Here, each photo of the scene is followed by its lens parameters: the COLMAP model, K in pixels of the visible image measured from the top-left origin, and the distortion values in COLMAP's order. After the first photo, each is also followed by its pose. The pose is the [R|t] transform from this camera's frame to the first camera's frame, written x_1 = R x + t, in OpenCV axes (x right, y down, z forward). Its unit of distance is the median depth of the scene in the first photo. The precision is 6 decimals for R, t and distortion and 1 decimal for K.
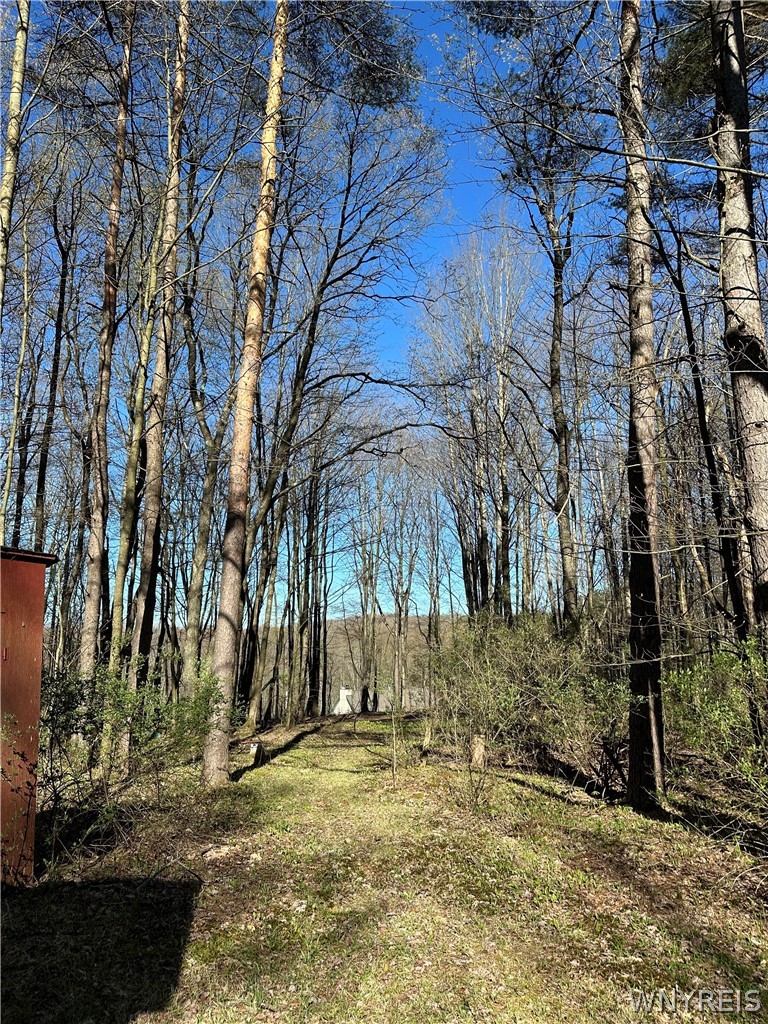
lens RADIAL K [[696.9, 0, 384.2], [0, 696.9, 527.9], [0, 0, 1]] dist [0.030378, -0.039451]
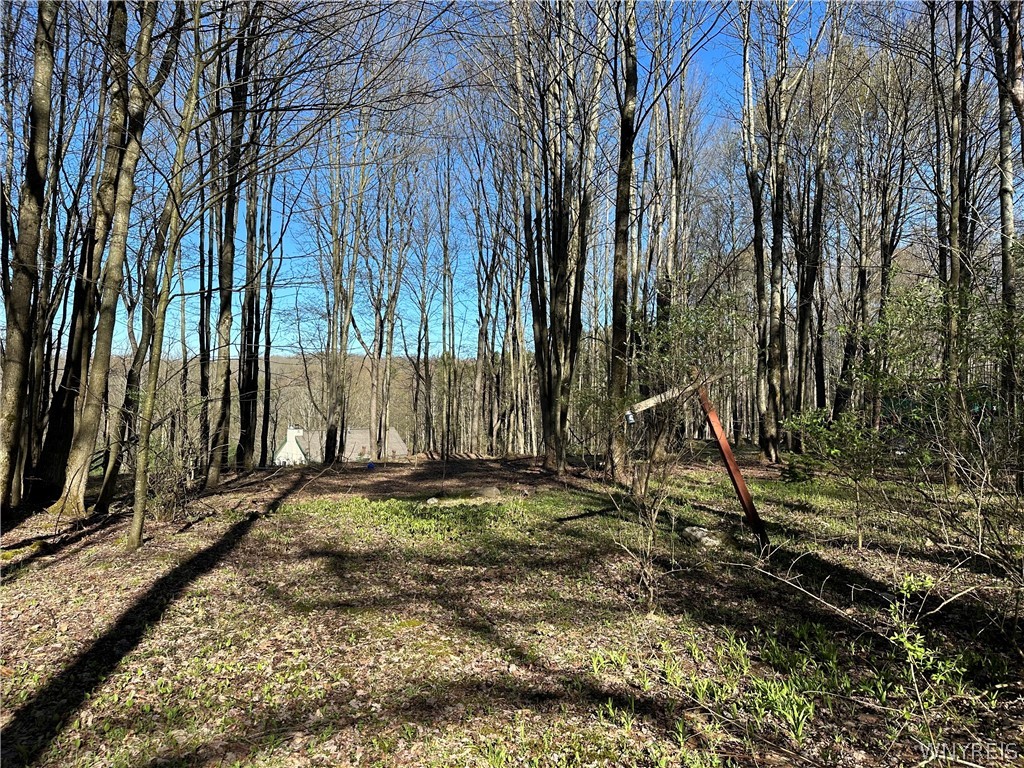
lens RADIAL K [[694.7, 0, 522.0], [0, 694.7, 383.7], [0, 0, 1]] dist [0.019533, -0.008567]
pose [[0.965976, 0.037490, 0.255901, -0.021647], [-0.076970, 0.986278, 0.146054, 0.074283], [-0.246914, -0.160781, 0.955606, 0.322666]]
